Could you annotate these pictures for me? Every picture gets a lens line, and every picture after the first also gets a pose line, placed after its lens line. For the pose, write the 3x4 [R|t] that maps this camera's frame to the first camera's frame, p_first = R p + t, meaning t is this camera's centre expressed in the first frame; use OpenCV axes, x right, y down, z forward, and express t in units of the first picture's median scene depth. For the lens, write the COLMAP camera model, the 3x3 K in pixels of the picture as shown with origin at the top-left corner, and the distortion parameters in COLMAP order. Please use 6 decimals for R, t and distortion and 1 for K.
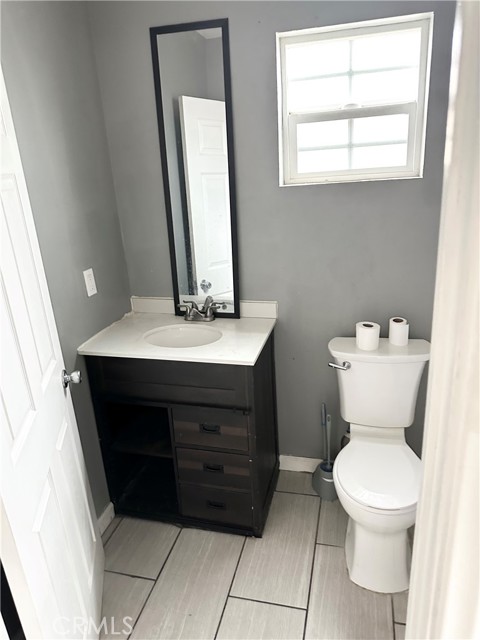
lens RADIAL K [[461.1, 0, 237.3], [0, 461.1, 316.1], [0, 0, 1]] dist [0.058281, -0.081988]
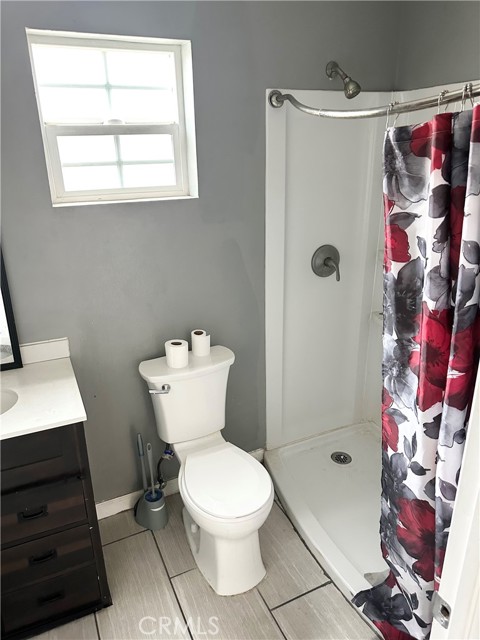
lens RADIAL K [[449.5, 0, 240.0], [0, 449.5, 320.0], [0, 0, 1]] dist [0.054801, -0.072153]
pose [[0.771816, -0.177877, 0.610459, -0.194713], [0.184310, 0.981441, 0.052948, -0.054642], [-0.608547, 0.071647, 0.790276, 0.138984]]
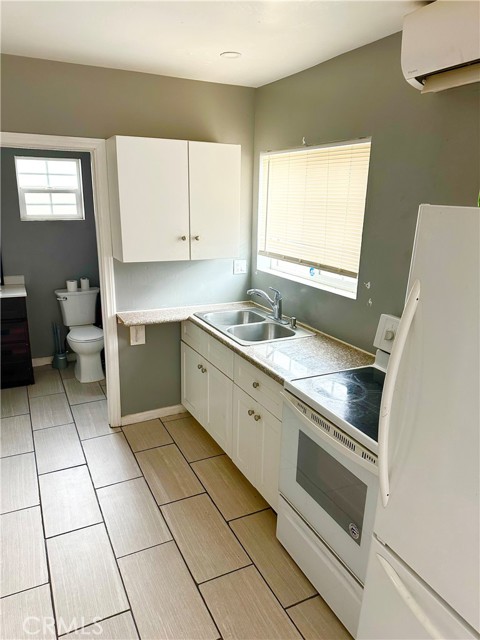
lens RADIAL K [[449.5, 0, 240.0], [0, 449.5, 320.0], [0, 0, 1]] dist [0.054801, -0.072153]
pose [[0.745568, -0.097683, 0.659232, -0.595591], [0.159651, 0.986575, -0.034373, 0.420390], [-0.647024, 0.130874, 0.751153, -1.206461]]
